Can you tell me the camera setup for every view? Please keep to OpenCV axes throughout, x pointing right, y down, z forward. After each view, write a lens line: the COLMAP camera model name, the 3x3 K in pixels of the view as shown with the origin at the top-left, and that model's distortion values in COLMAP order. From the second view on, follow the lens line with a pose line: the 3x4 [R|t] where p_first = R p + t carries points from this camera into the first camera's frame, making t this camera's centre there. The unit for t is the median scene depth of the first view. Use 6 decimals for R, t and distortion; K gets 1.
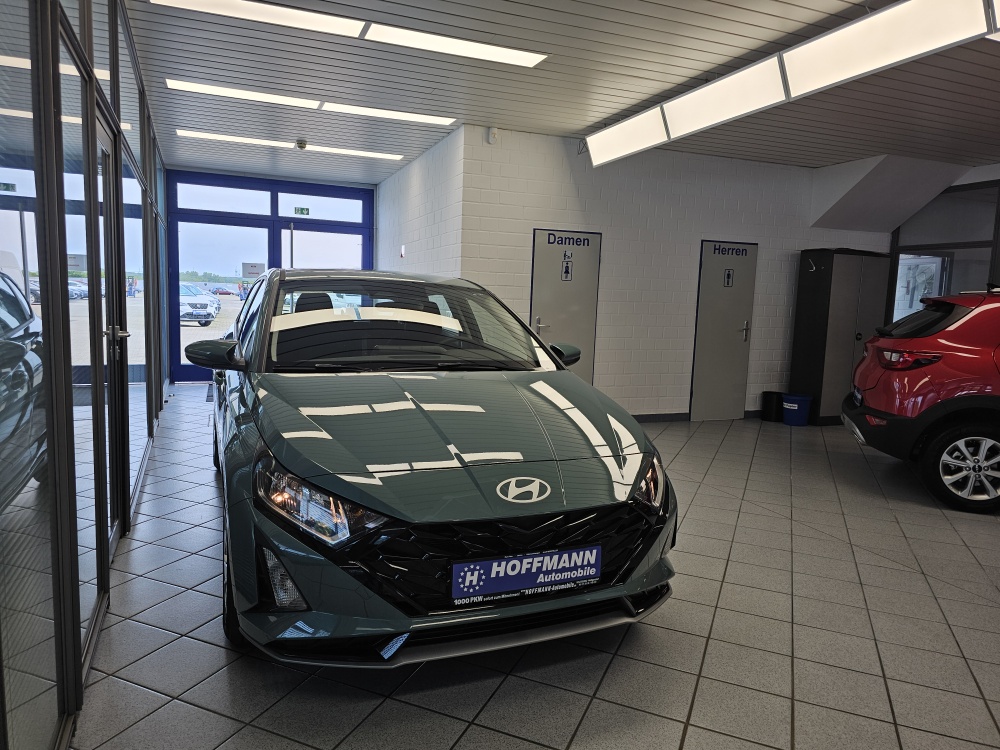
lens RADIAL K [[670.7, 0, 495.2], [0, 670.7, 374.2], [0, 0, 1]] dist [0.054687, -0.093684]
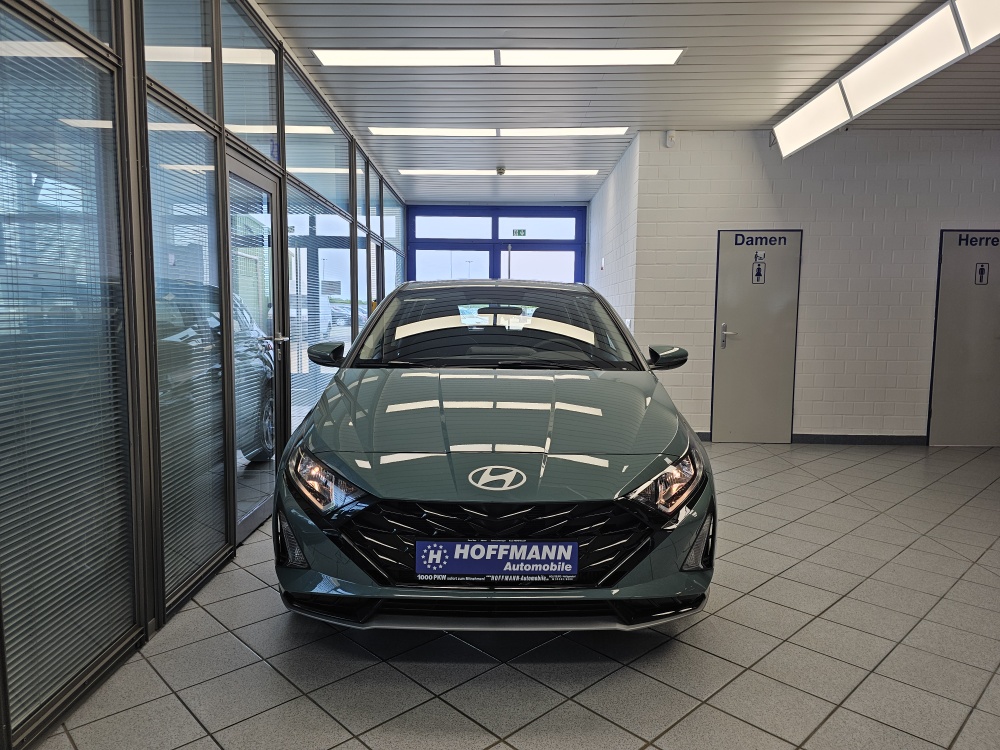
lens RADIAL K [[676.7, 0, 499.9], [0, 676.7, 370.4], [0, 0, 1]] dist [0.027728, -0.048876]
pose [[0.920010, 0.004191, -0.391873, 0.439822], [-0.017801, 0.999358, -0.031103, 0.040104], [0.391491, 0.035591, 0.919493, 0.049754]]
